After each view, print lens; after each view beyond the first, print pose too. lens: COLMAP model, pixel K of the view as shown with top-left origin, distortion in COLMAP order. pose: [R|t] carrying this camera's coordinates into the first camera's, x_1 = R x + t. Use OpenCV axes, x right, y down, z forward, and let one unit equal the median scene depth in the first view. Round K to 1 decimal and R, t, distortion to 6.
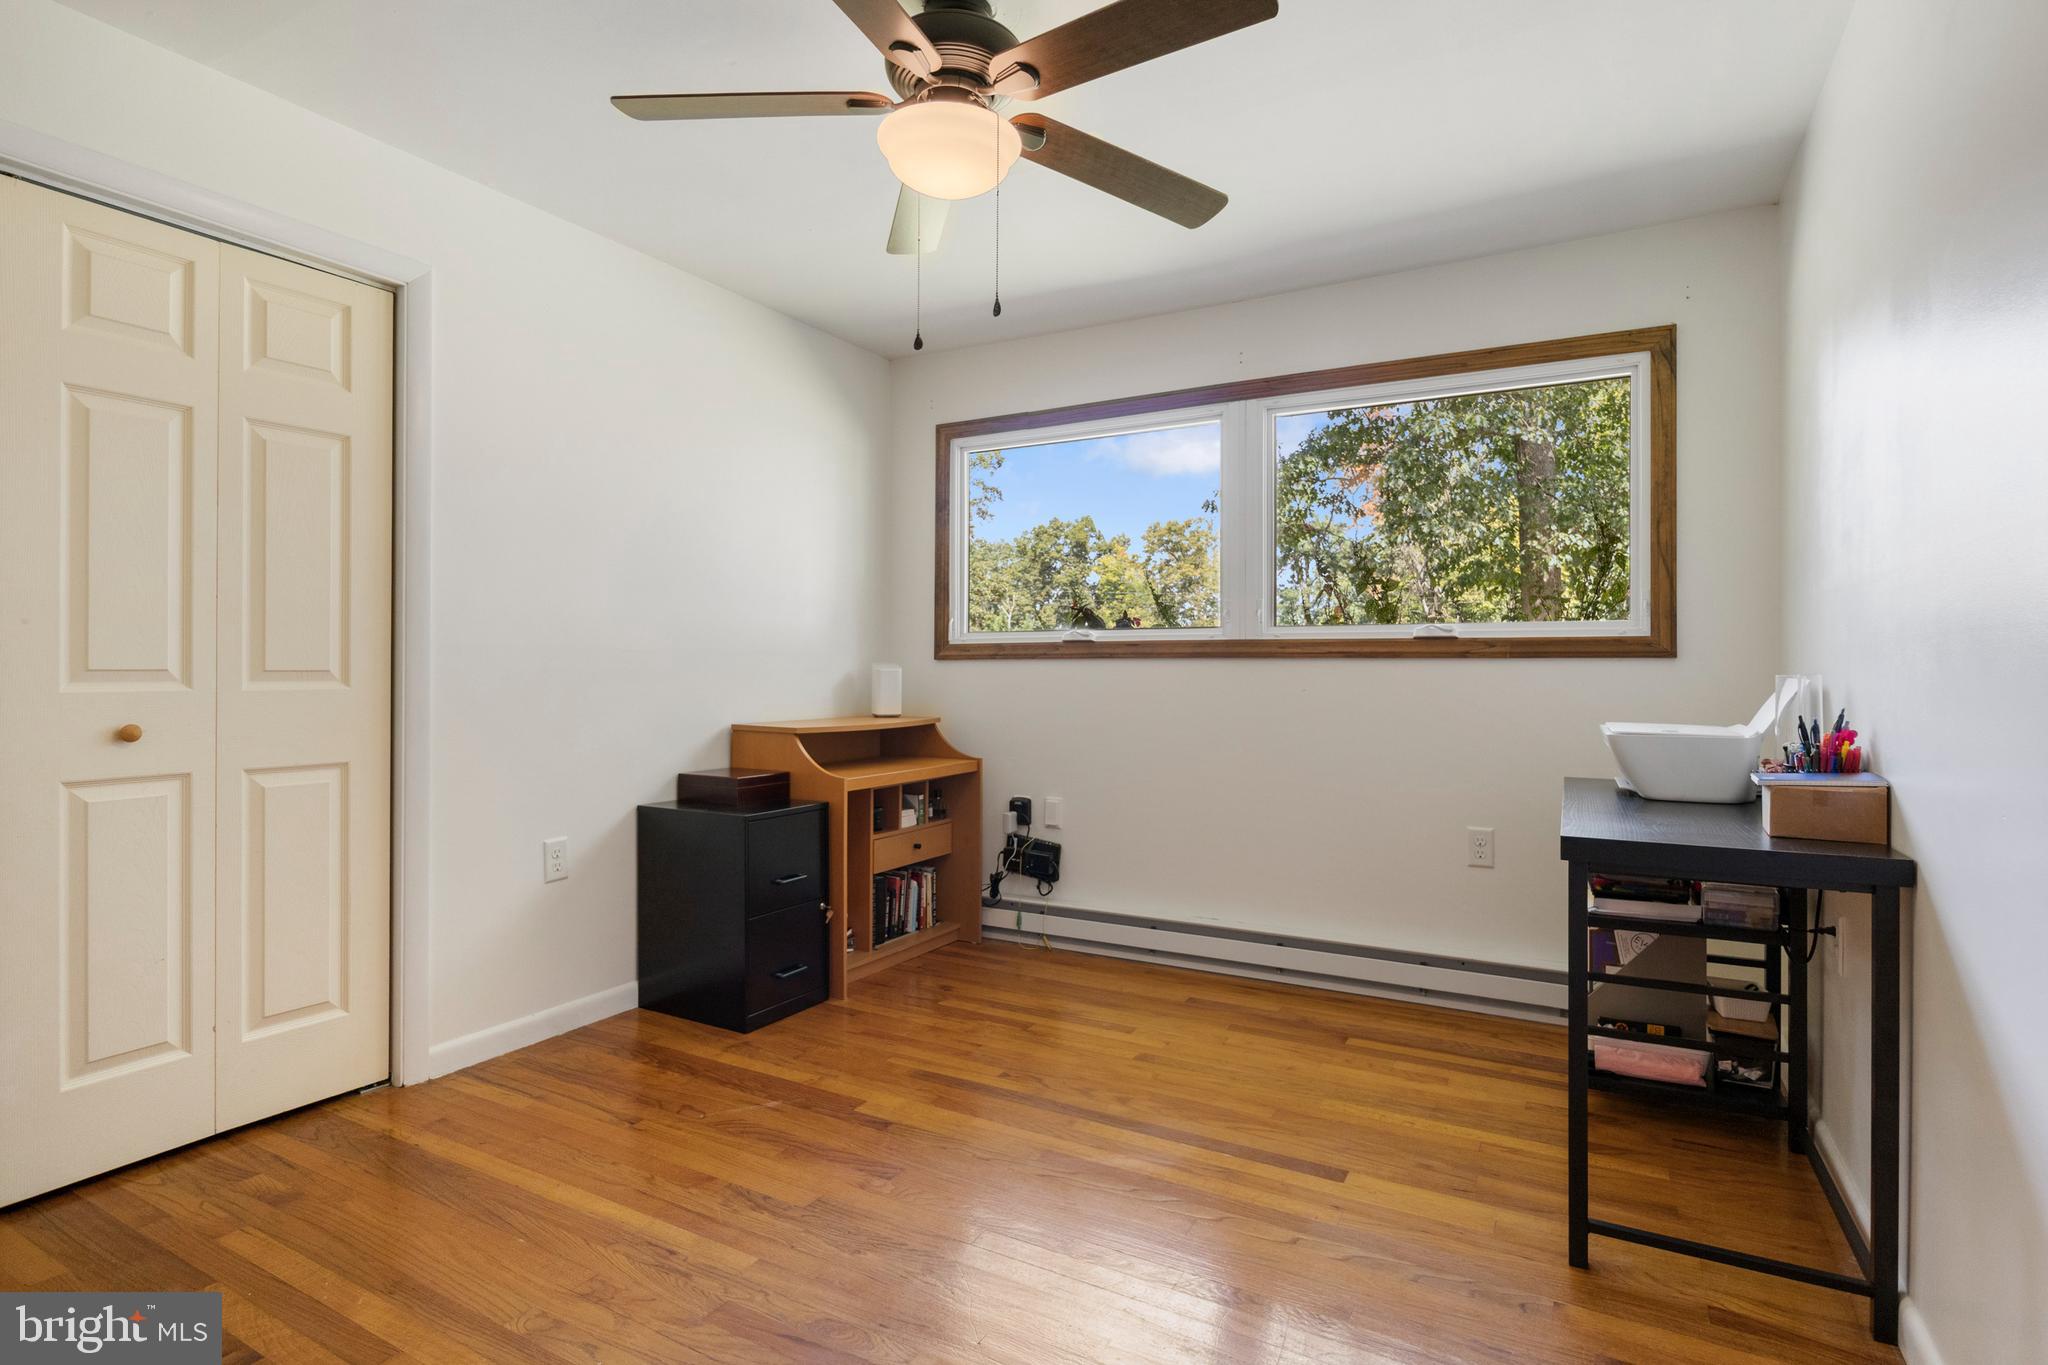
lens RADIAL K [[1032.7, 0, 1023.6], [0, 1032.7, 671.4], [0, 0, 1]] dist [-0.009382, -0.001235]
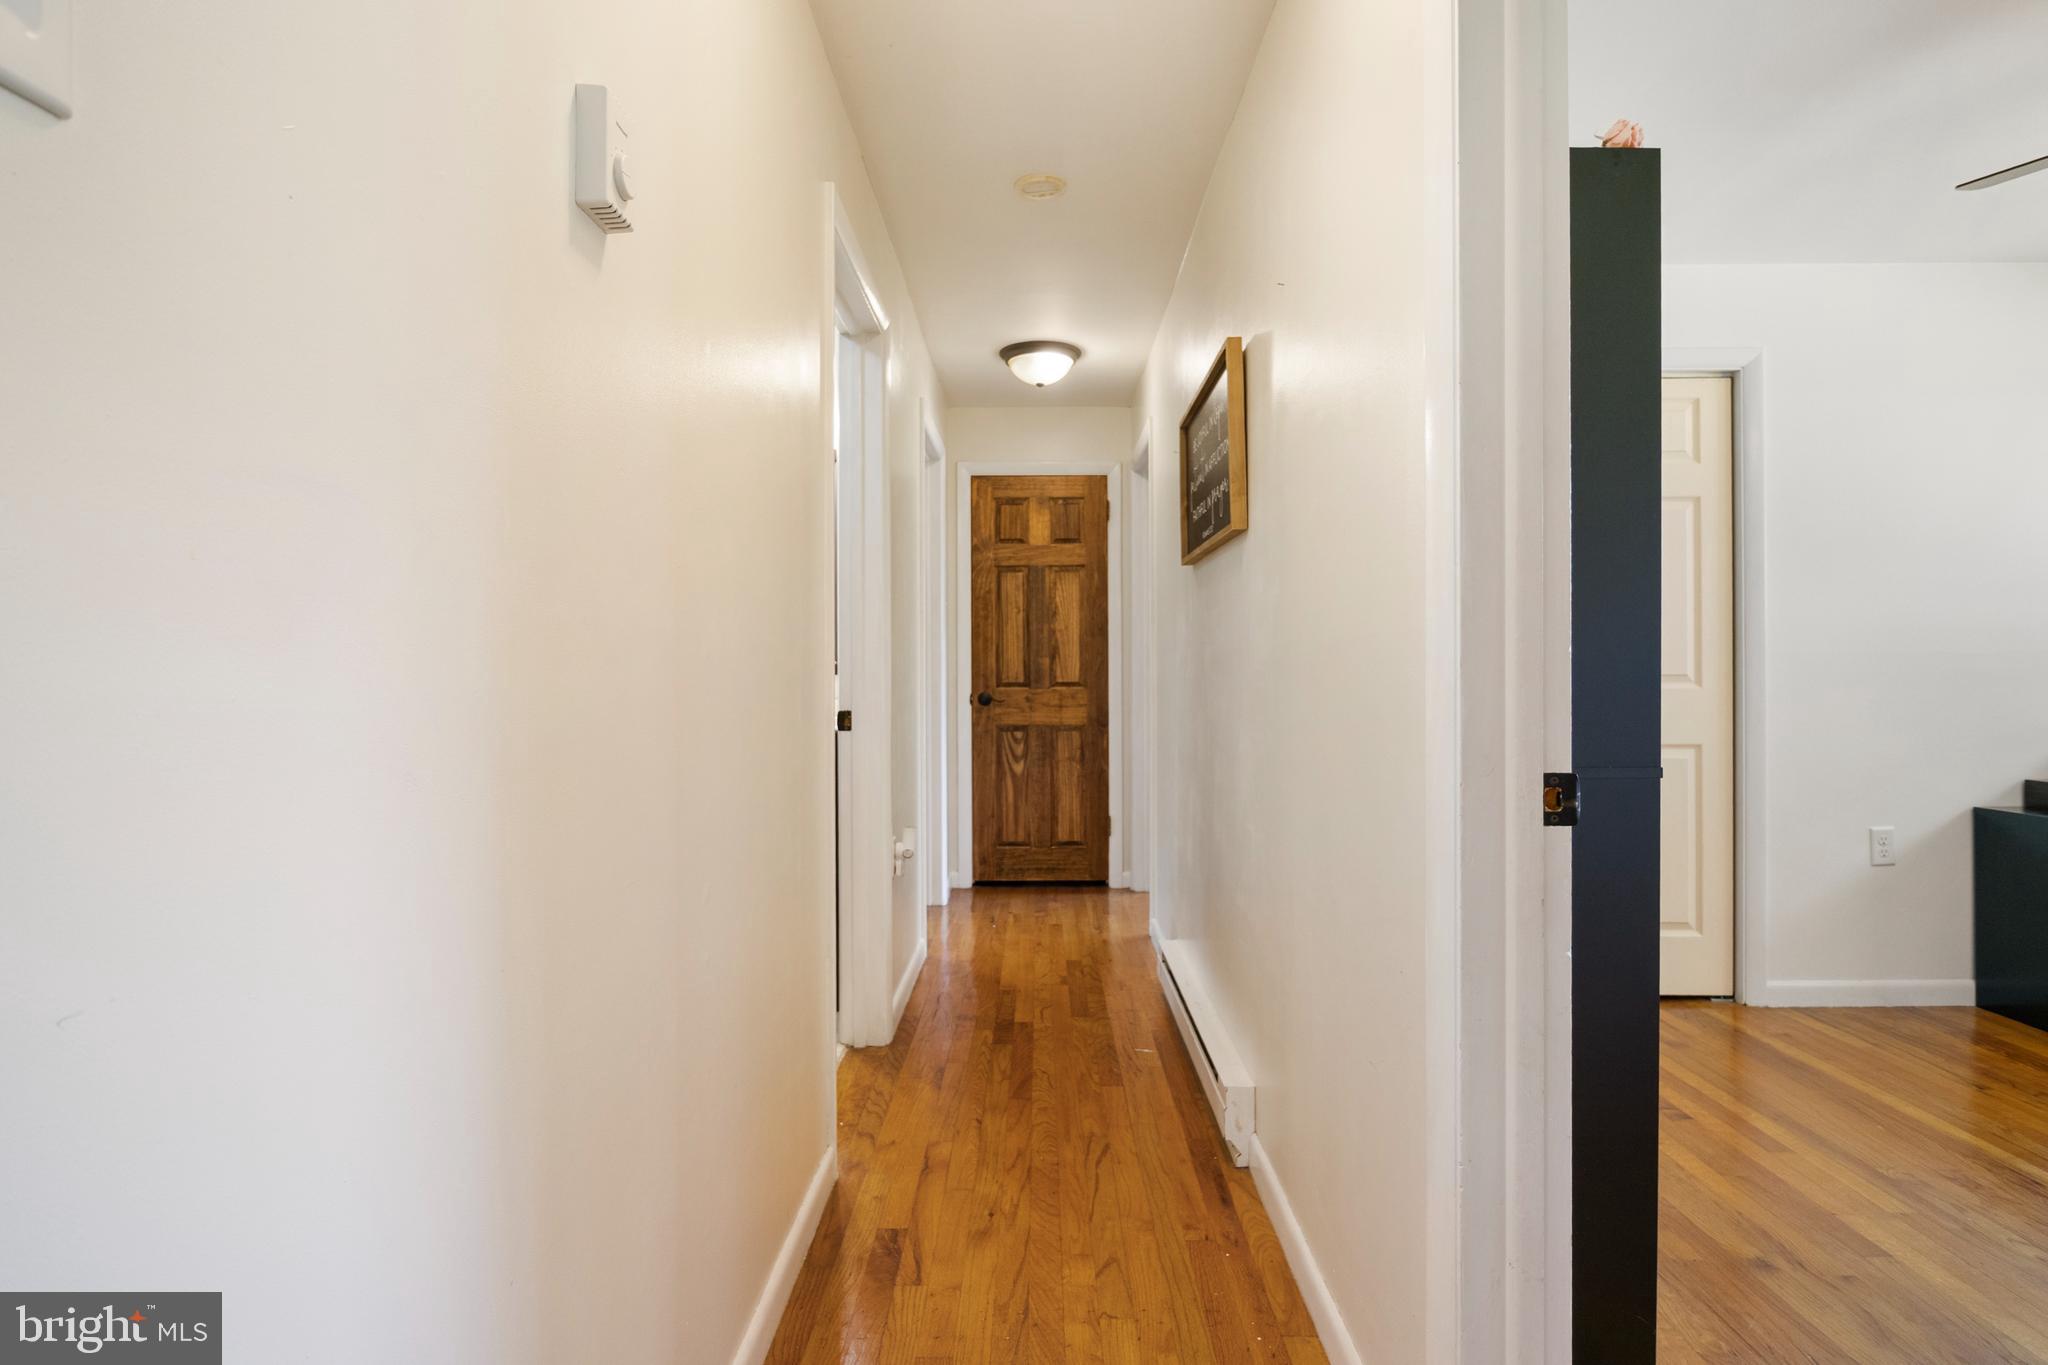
lens RADIAL K [[1032.7, 0, 1027.3], [0, 1032.7, 662.4], [0, 0, 1]] dist [-0.009382, -0.001235]
pose [[0.473224, -0.010031, -0.880885, 0.090771], [0.002001, 0.999945, -0.010312, -0.004549], [0.880940, 0.003118, 0.473218, -0.367195]]
